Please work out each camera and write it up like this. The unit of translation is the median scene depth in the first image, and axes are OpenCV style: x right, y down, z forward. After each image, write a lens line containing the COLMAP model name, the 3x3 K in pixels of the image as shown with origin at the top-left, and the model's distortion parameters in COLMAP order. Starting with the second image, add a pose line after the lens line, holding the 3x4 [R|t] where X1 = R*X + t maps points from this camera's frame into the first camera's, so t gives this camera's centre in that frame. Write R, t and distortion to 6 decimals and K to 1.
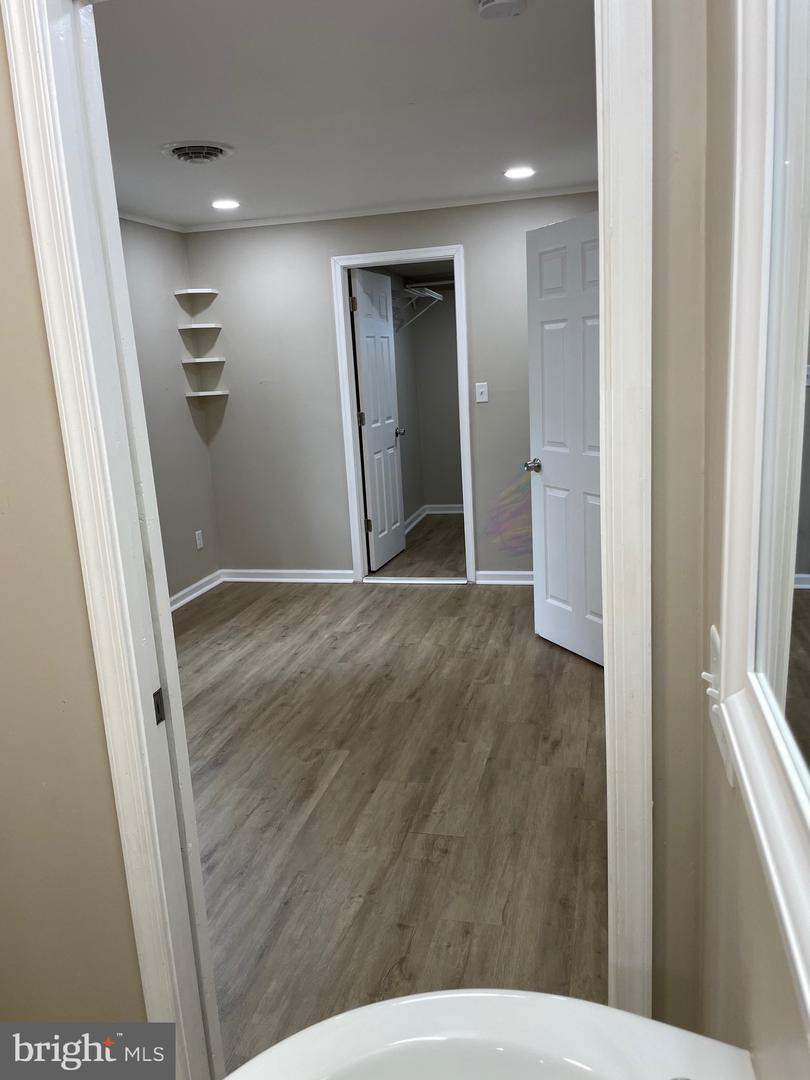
lens RADIAL K [[823.0, 0, 412.0], [0, 823.0, 532.5], [0, 0, 1]] dist [0.101989, -0.144235]
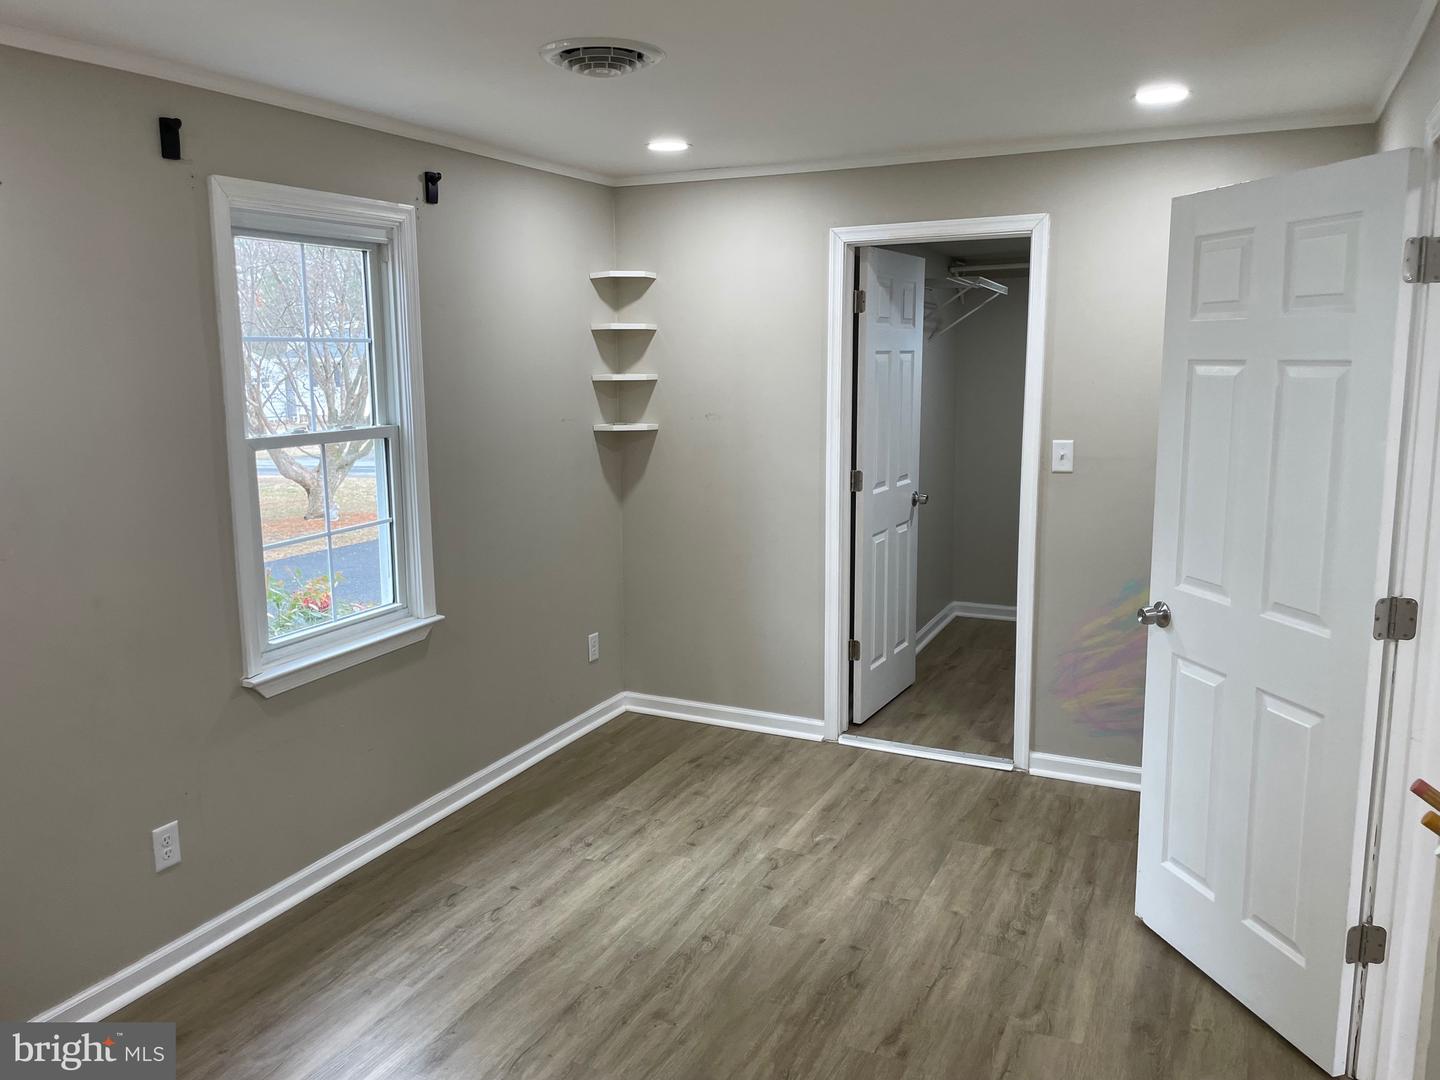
lens RADIAL K [[1095.8, 0, 721.1], [0, 1095.8, 517.1], [0, 0, 1]] dist [0.101595, -0.149393]
pose [[0.976761, 0.079230, -0.199152, 0.006876], [-0.089409, 0.995082, -0.042633, -0.076003], [0.194794, 0.059448, 0.979041, 0.191733]]
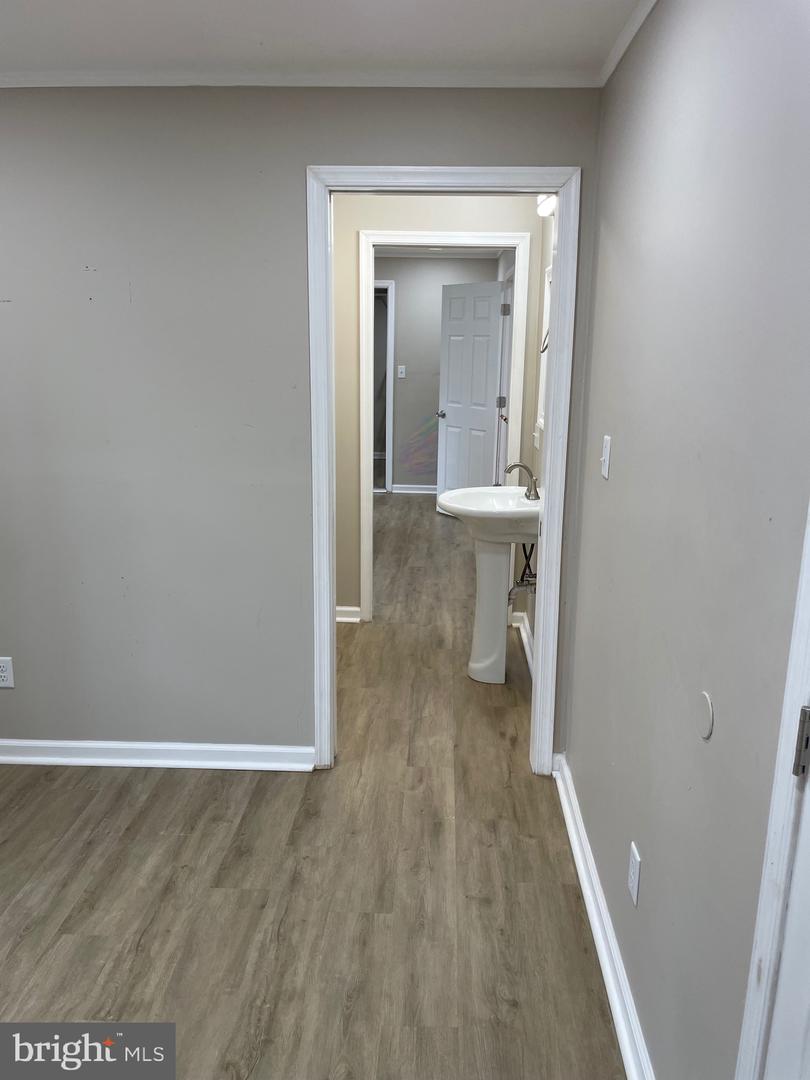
lens RADIAL K [[823.0, 0, 412.0], [0, 823.0, 532.5], [0, 0, 1]] dist [0.101989, -0.144235]
pose [[0.978440, 0.027018, 0.204758, -0.236771], [-0.030681, 0.999421, 0.014734, 0.130402], [-0.204242, -0.020699, 0.978702, -0.644733]]
